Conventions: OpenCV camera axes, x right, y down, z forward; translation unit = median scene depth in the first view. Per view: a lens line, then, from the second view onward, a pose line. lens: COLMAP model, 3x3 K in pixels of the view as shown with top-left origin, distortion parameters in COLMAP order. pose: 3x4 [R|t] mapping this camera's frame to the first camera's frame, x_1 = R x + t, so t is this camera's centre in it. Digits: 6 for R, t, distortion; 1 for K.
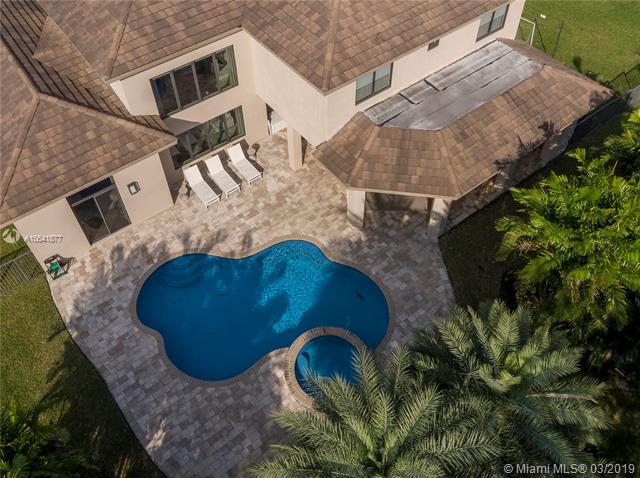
lens RADIAL K [[582.4, 0, 319.6], [0, 582.4, 184.3], [0, 0, 1]] dist [0.003249, -0.003311]
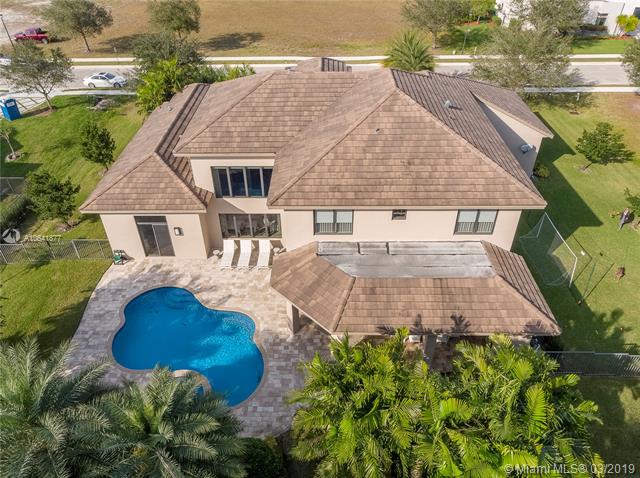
lens RADIAL K [[478.2, 0, 320.0], [0, 478.2, 239.0], [0, 0, 1]] dist [0.003101, 0.004952]
pose [[0.786552, 0.372712, -0.492363, 0.560884], [-0.456732, 0.887736, -0.057628, -0.069971], [0.415610, 0.270206, 0.868480, 0.106062]]
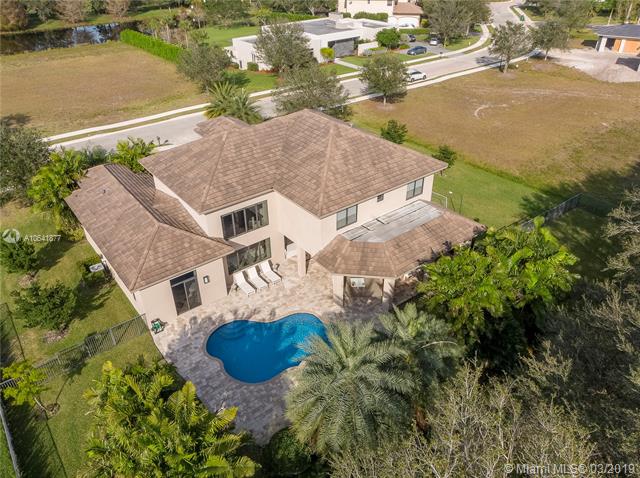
lens RADIAL K [[486.1, 0, 320.0], [0, 486.1, 239.0], [0, 0, 1]] dist [0.004726, -0.003565]
pose [[0.999952, -0.004091, 0.008882, -0.002058], [0.006275, 0.965072, -0.261909, 0.263657], [-0.007500, 0.261953, 0.965052, -0.394066]]
